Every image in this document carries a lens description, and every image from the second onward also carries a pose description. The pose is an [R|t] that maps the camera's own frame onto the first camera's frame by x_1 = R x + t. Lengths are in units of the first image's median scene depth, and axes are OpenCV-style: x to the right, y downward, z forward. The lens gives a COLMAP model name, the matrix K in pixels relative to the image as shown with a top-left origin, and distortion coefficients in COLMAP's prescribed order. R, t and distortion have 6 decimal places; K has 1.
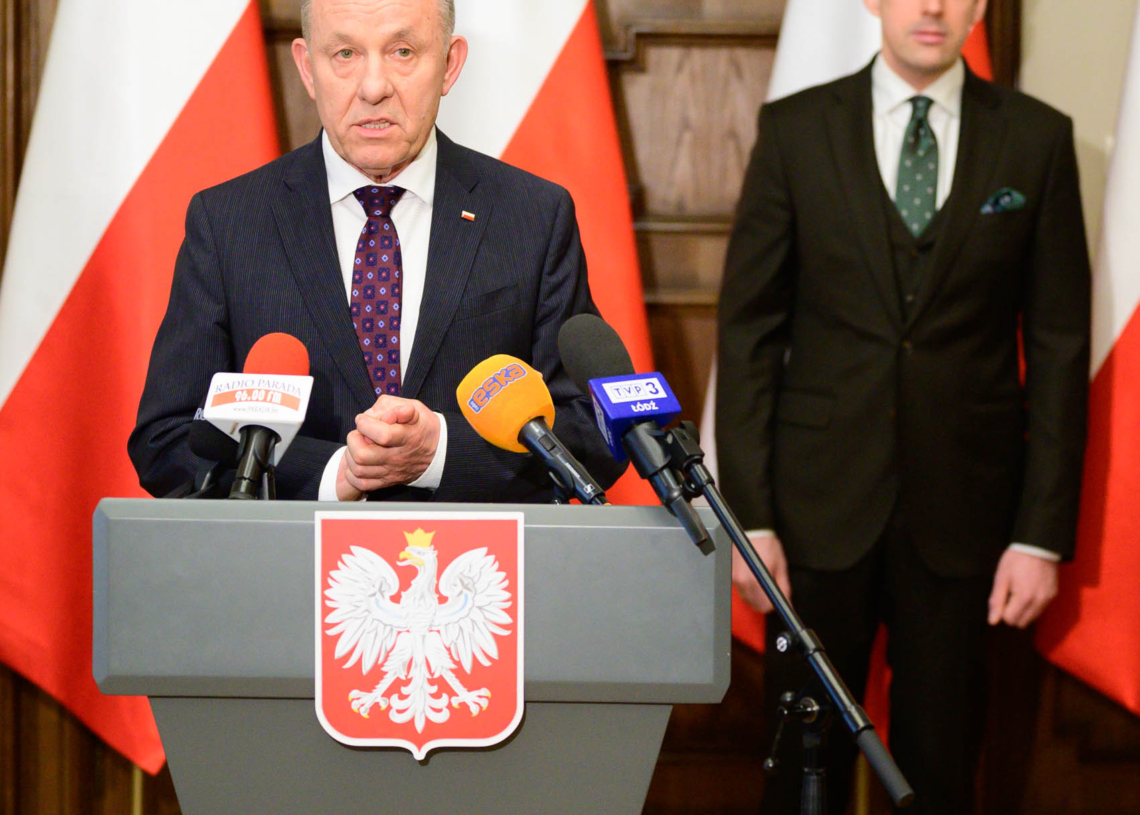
lens RADIAL K [[3251.7, 0, 570.7], [0, 3251.7, 453.2], [0, 0, 1]] dist [0.048294, 0.846715]
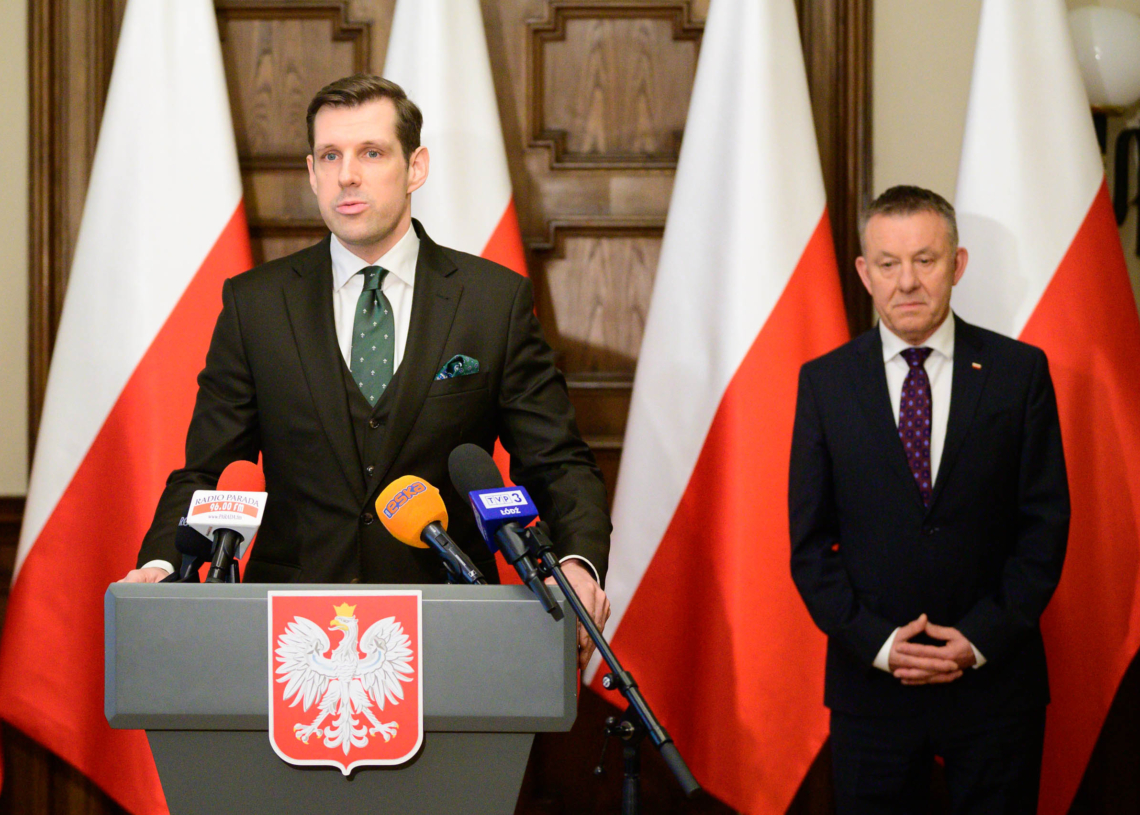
lens RADIAL K [[3073.8, 0, 530.8], [0, 3073.8, 406.2], [0, 0, 1]] dist [0.034991, -1.052157]
pose [[0.999864, -0.009611, -0.013393, 0.048467], [0.008733, 0.997903, -0.064131, 0.024095], [0.013981, 0.064005, 0.997852, -0.278819]]
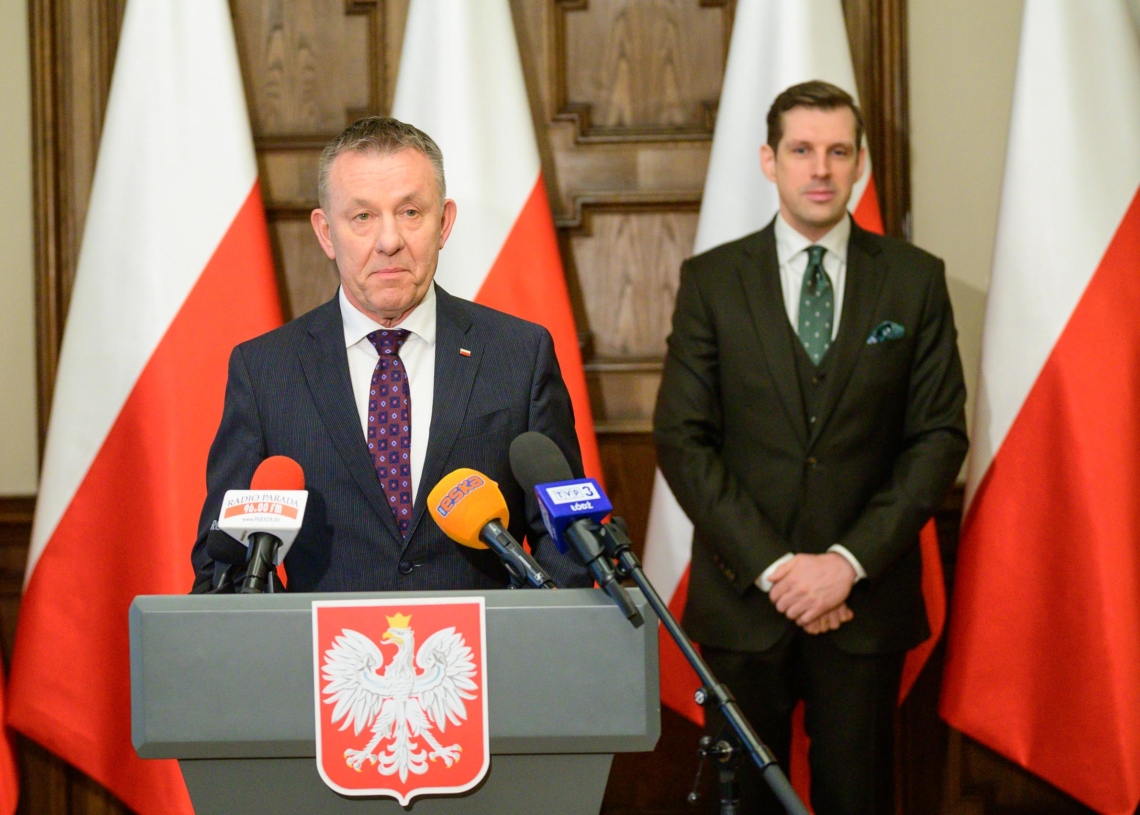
lens RADIAL K [[2967.8, 0, 570.0], [0, 2967.8, 407.5], [0, 0, 1]] dist [-0.059199, 0.117934]
pose [[0.999526, -0.030627, 0.003200, 0.015843], [0.030762, 0.997801, -0.058715, 0.013601], [-0.001395, 0.058785, 0.998270, -0.103476]]
